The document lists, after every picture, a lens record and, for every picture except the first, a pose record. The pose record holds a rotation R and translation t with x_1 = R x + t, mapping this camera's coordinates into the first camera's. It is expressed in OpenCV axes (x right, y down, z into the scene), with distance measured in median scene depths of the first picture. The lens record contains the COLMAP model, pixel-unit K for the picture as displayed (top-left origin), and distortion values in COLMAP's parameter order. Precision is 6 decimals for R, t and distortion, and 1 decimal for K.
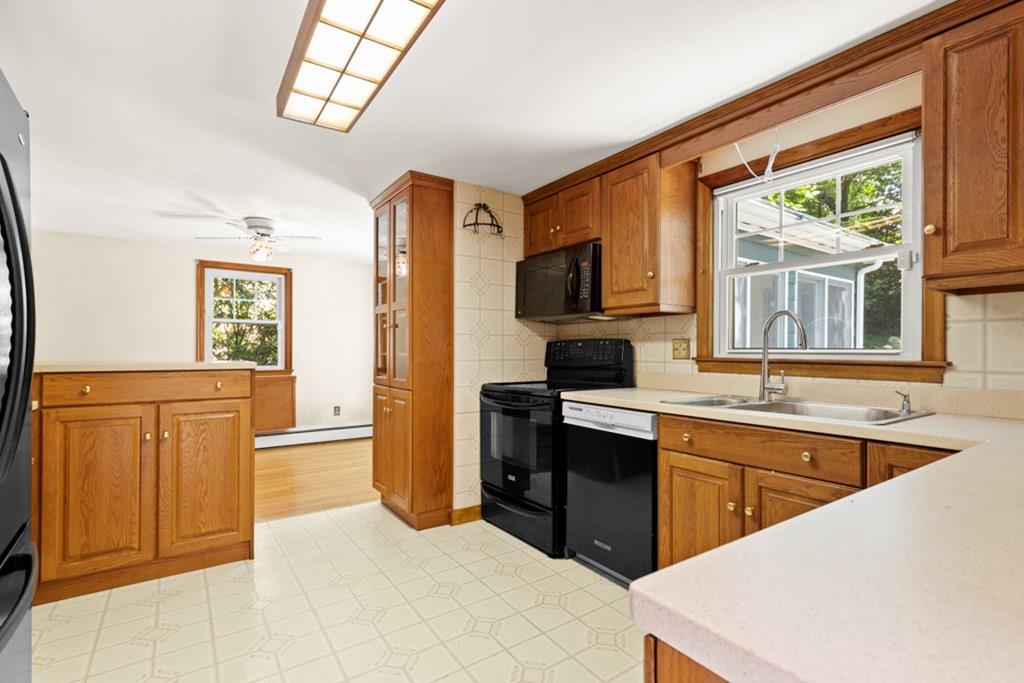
lens RADIAL K [[480.5, 0, 524.7], [0, 480.5, 348.4], [0, 0, 1]] dist [0.007227, -0.001456]
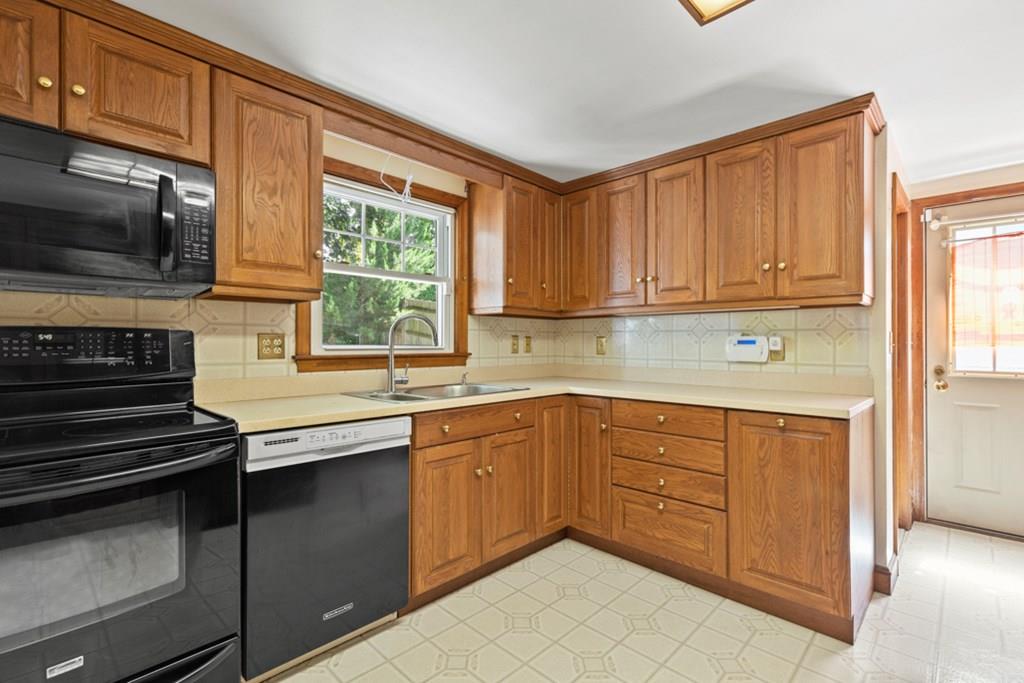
lens RADIAL K [[462.6, 0, 519.9], [0, 462.6, 340.0], [0, 0, 1]] dist [0.007022, -0.001281]
pose [[-0.176823, 0.004868, 0.984231, -0.522196], [-0.005297, 0.999969, -0.005897, -0.006183], [-0.984228, -0.006256, -0.176792, 0.747179]]
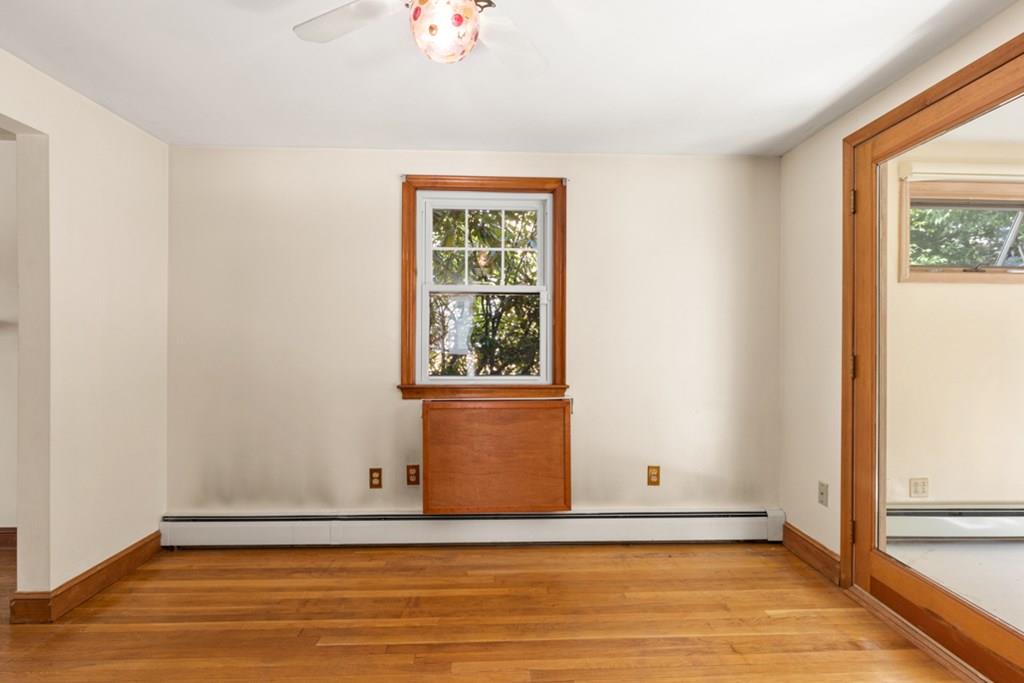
lens RADIAL K [[480.5, 0, 500.2], [0, 480.5, 340.5], [0, 0, 1]] dist [0.007227, -0.001456]
pose [[0.825567, 0.001866, -0.564301, -0.547743], [0.000711, 0.999990, 0.004347, -0.007079], [0.564304, -0.003990, 0.825557, 1.166805]]
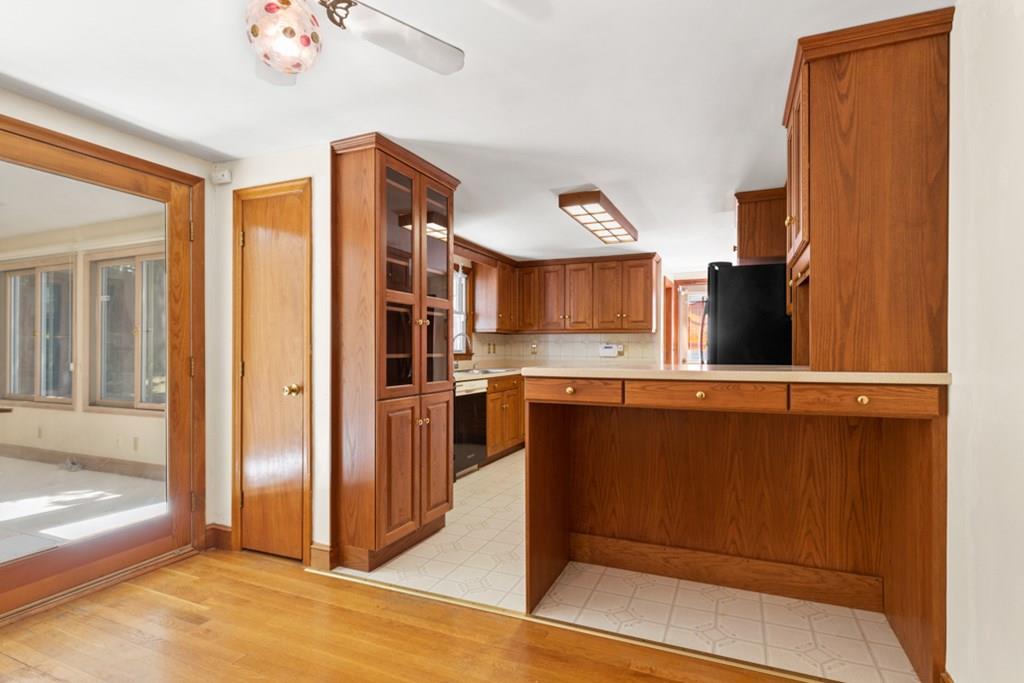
lens RADIAL K [[480.5, 0, 524.4], [0, 480.5, 347.4], [0, 0, 1]] dist [0.007227, -0.001456]
pose [[-0.505248, -0.000889, 0.862974, -1.339444], [-0.006083, 0.999978, -0.002531, -0.002184], [-0.862953, -0.006529, -0.505242, 1.538156]]
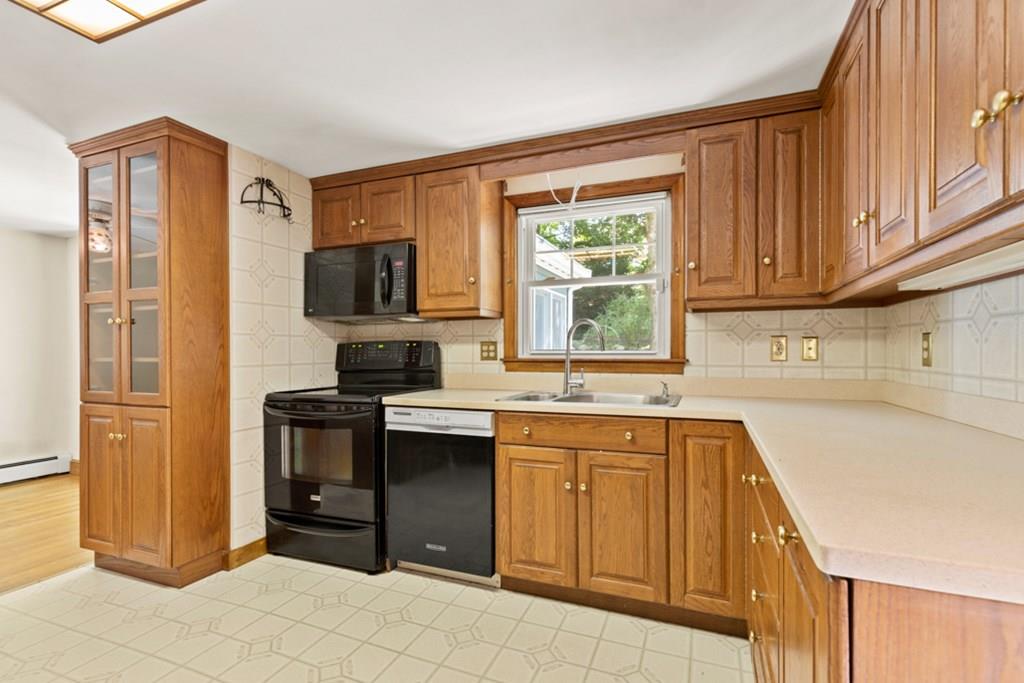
lens RADIAL K [[462.6, 0, 530.9], [0, 462.6, 353.2], [0, 0, 1]] dist [0.007022, -0.001281]
pose [[0.832822, -0.008565, 0.553475, -0.179003], [0.003746, 0.999945, 0.009838, -0.003177], [-0.553528, -0.006120, 0.832808, 0.078730]]
